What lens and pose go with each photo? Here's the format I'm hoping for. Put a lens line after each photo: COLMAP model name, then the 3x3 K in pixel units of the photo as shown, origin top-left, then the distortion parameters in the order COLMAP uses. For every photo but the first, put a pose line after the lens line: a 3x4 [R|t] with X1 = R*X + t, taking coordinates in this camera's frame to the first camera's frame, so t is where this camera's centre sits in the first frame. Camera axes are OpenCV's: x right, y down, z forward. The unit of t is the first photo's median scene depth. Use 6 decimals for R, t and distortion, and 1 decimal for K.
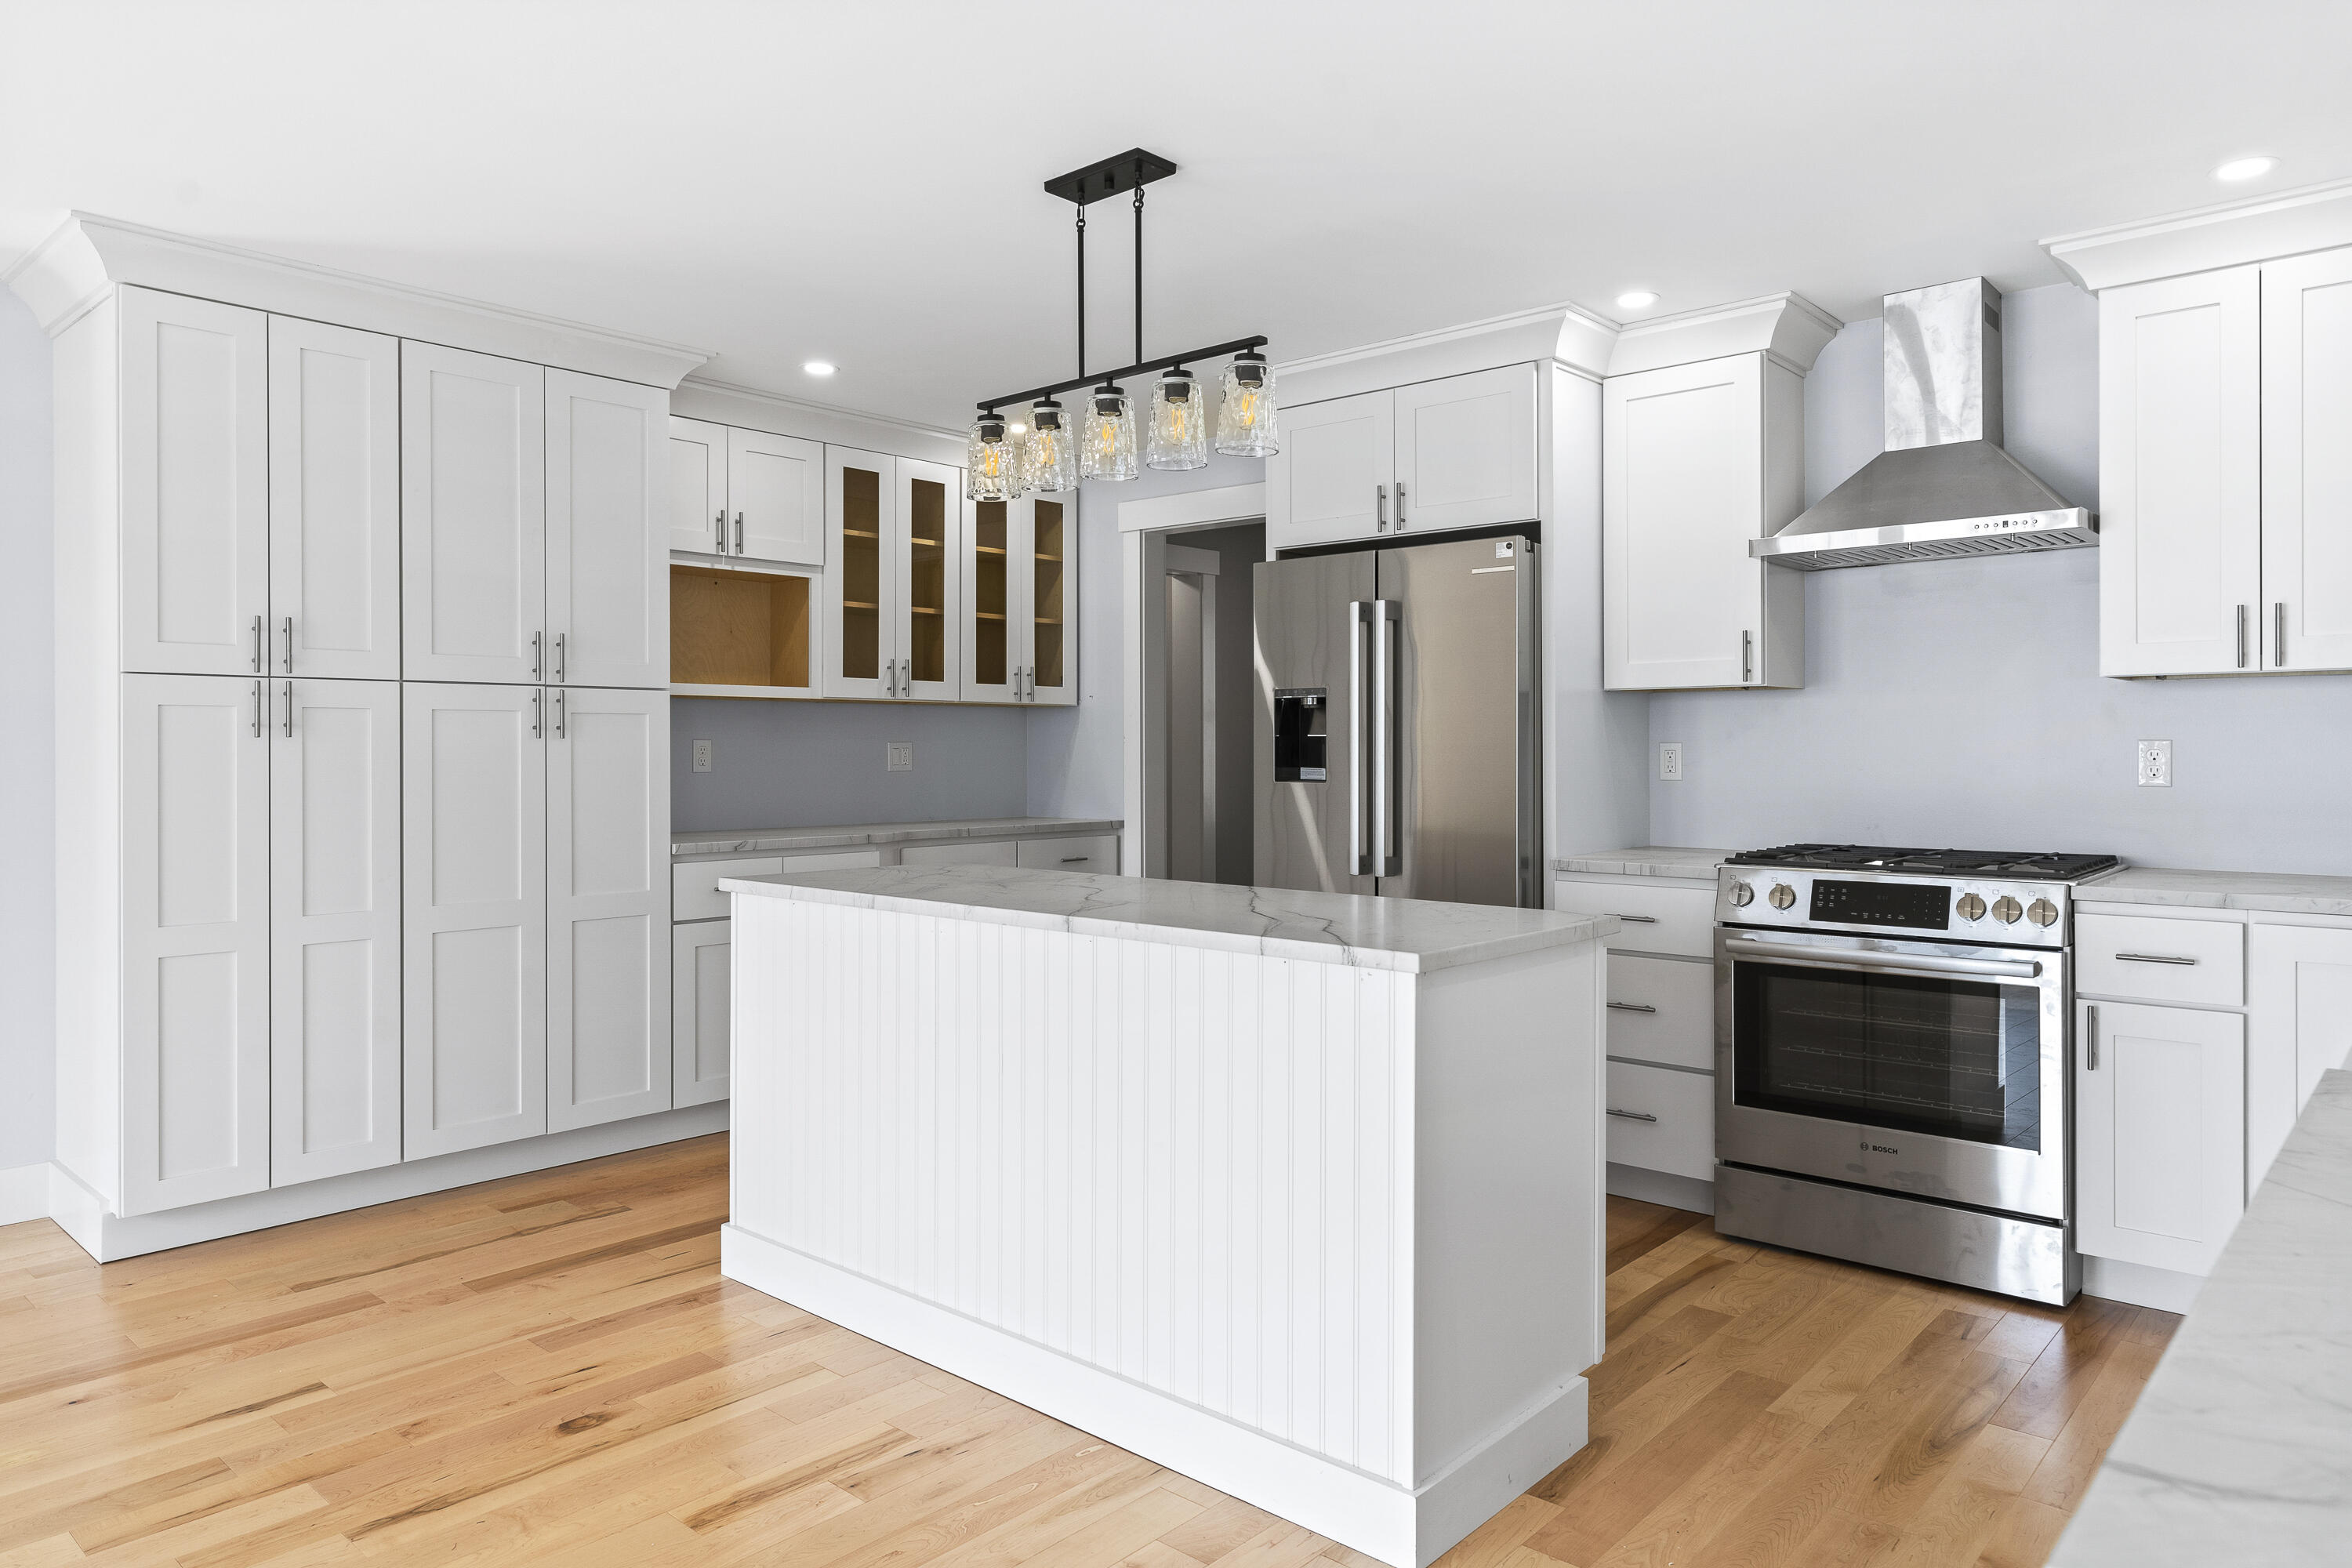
lens RADIAL K [[1486.6, 0, 1171.2], [0, 1486.6, 748.6], [0, 0, 1]] dist [-0.000209, 0.001120]
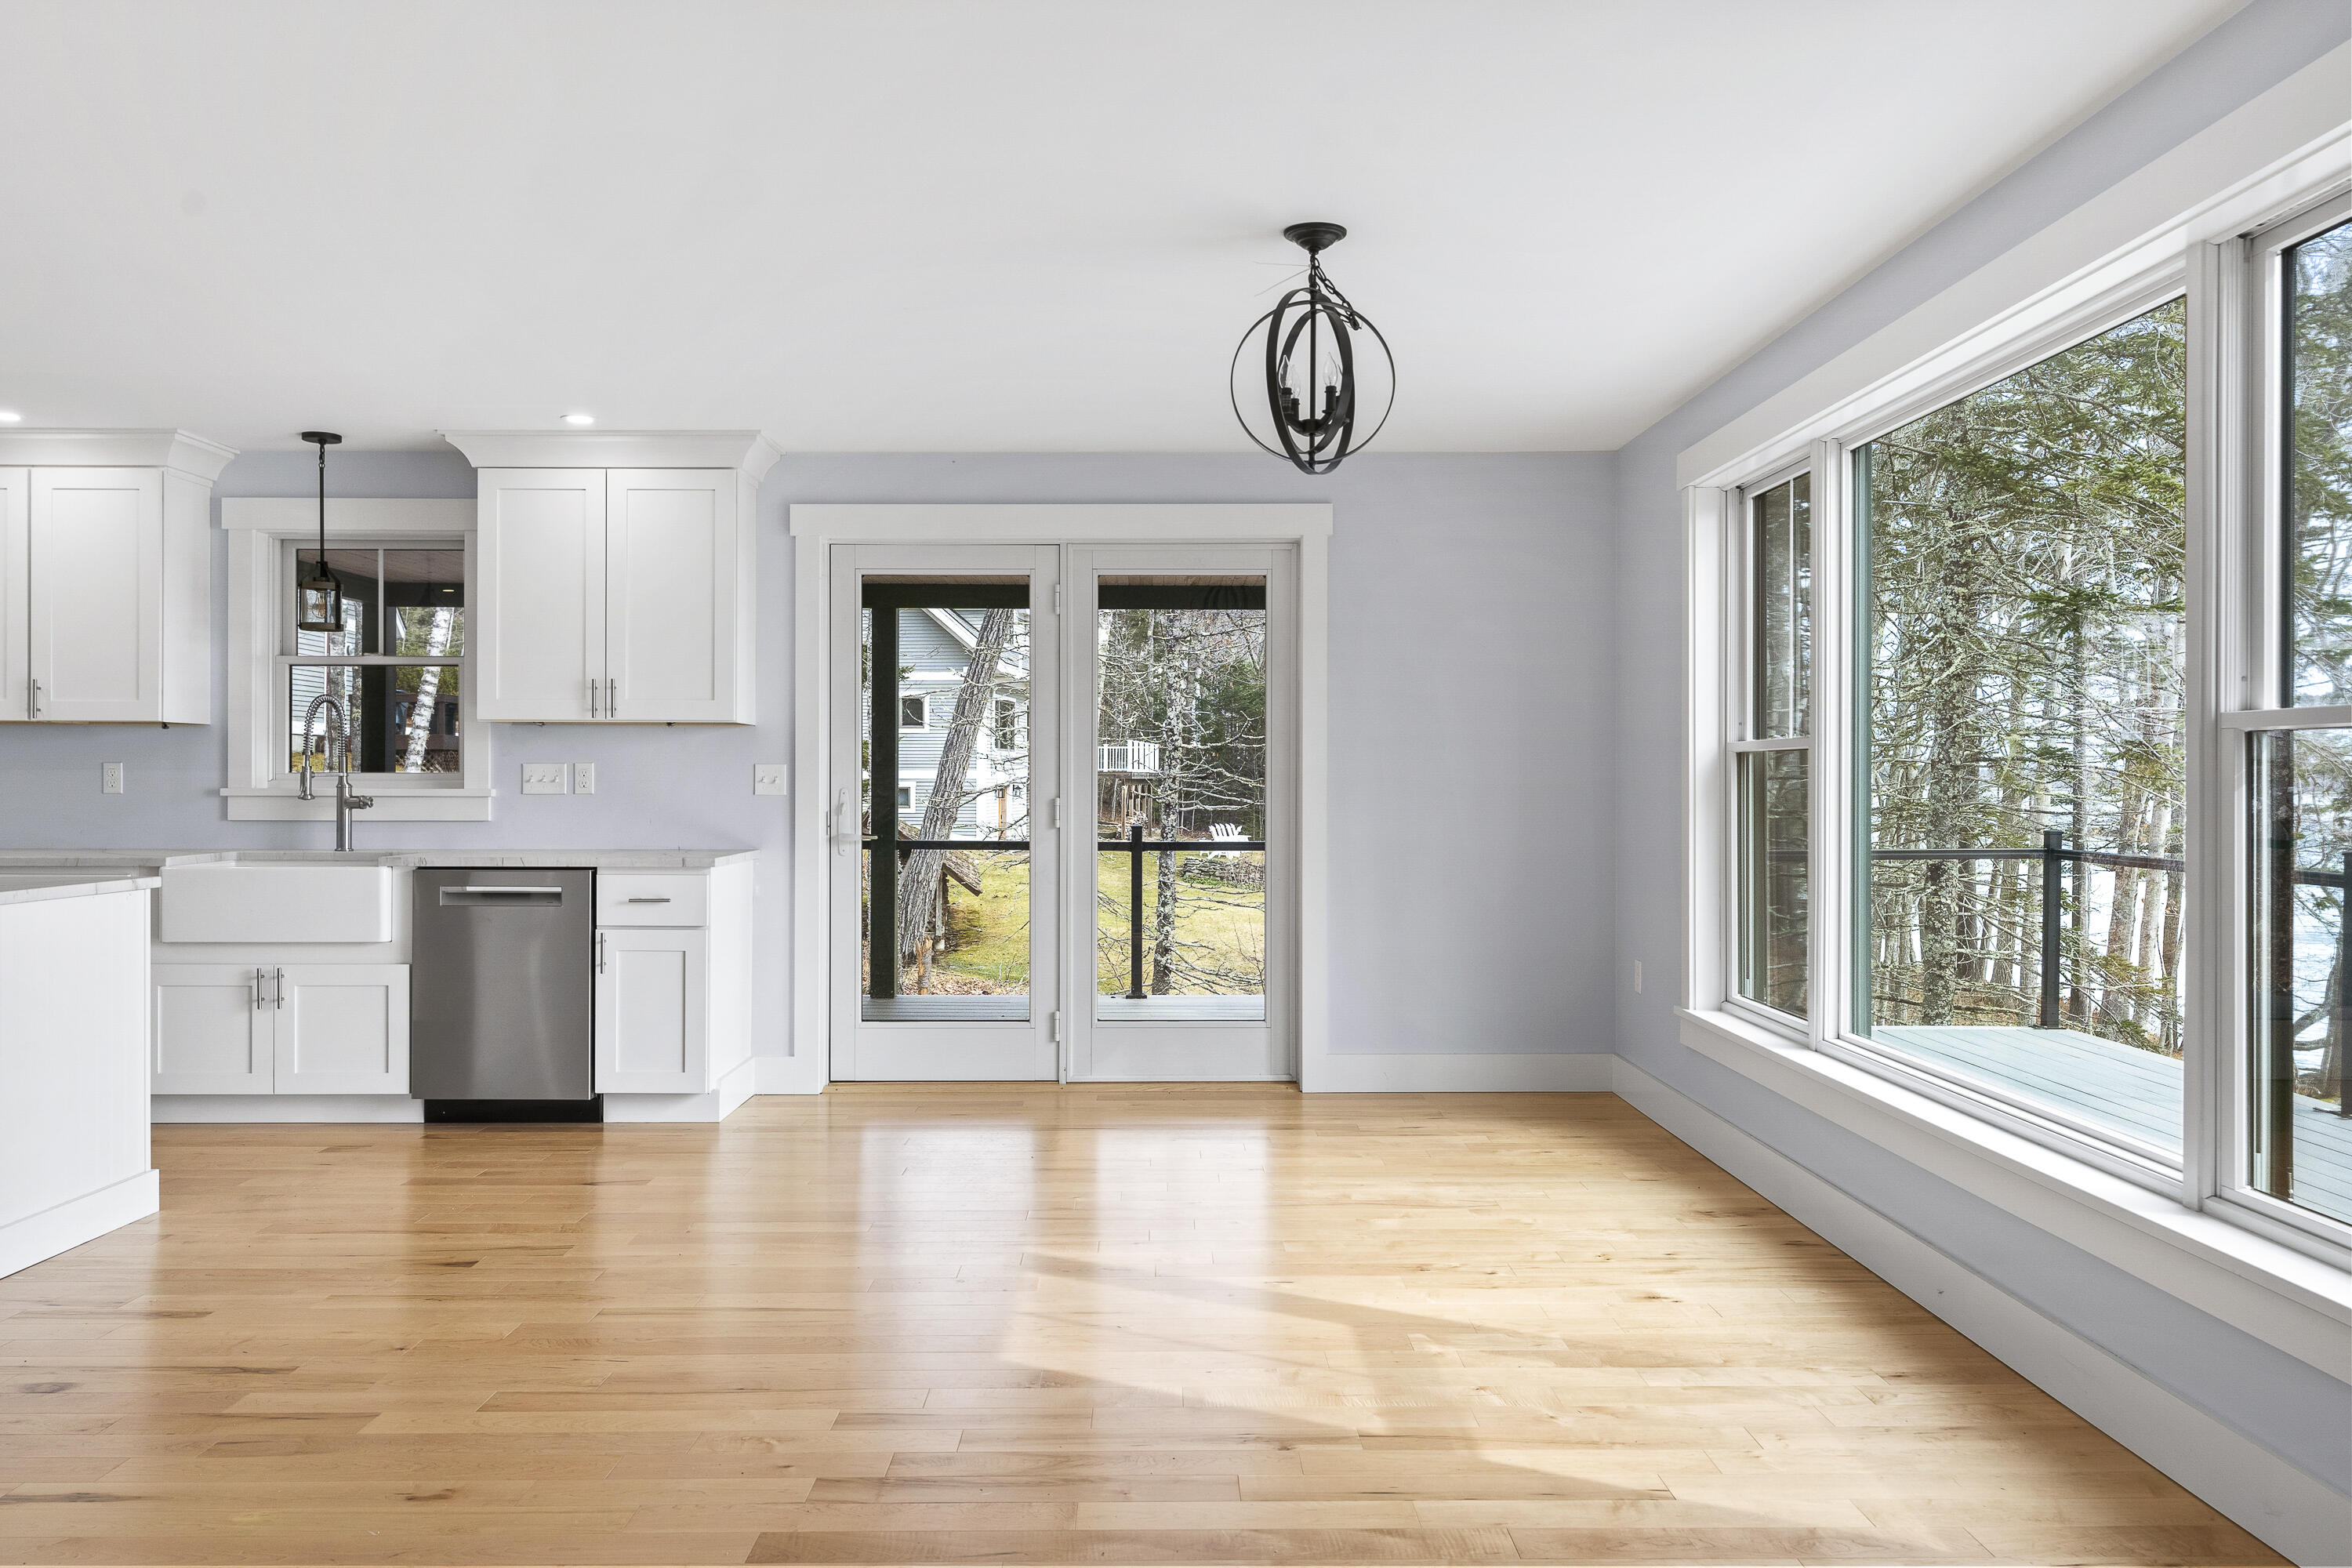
lens RADIAL K [[1728.6, 0, 1174.5], [0, 1728.6, 775.8], [0, 0, 1]] dist [0.001377, -0.000532]
pose [[-0.674745, 0.000268, 0.738051, -1.644712], [0.000111, 1.000000, -0.000262, 0.008898], [-0.738051, -0.000095, -0.674745, 1.091799]]
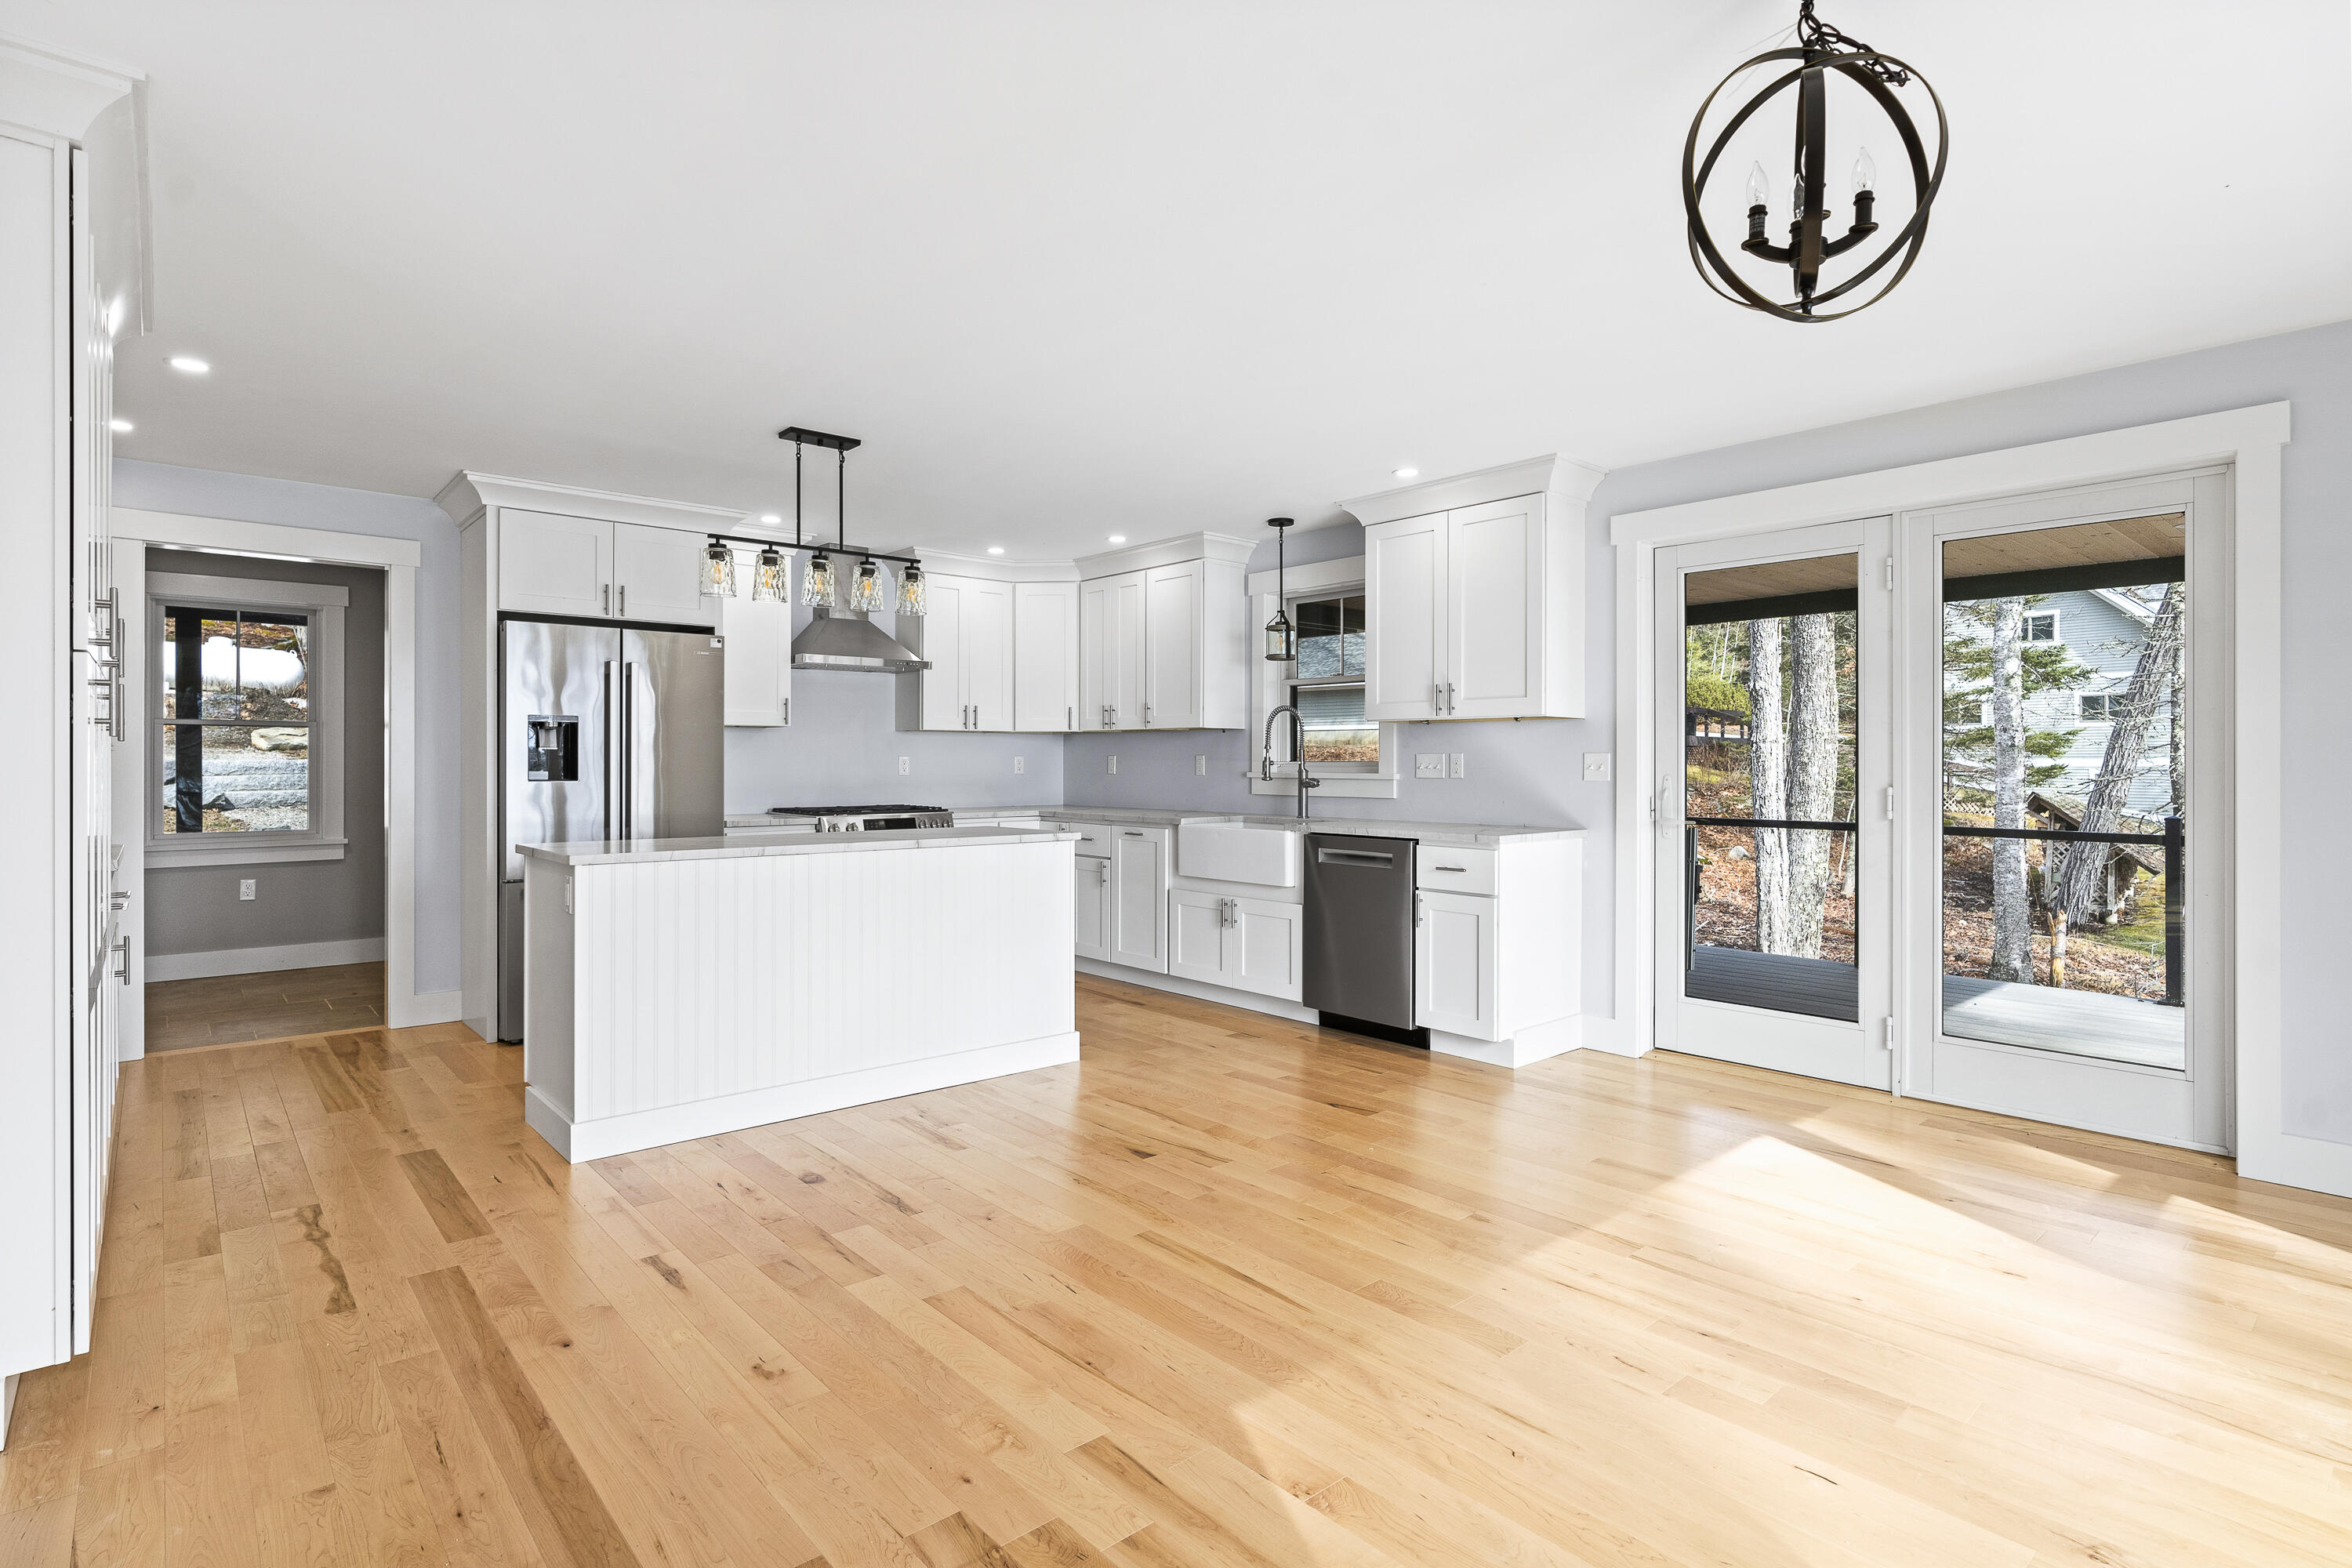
lens RADIAL K [[1166.0, 0, 1174.7], [0, 1166.0, 761.4], [0, 0, 1]] dist [-0.002702, -0.000861]
pose [[0.118976, 0.002469, 0.992894, -1.394268], [-0.000088, 0.999997, -0.002476, 0.009178], [-0.992897, 0.000208, 0.118975, 0.409486]]
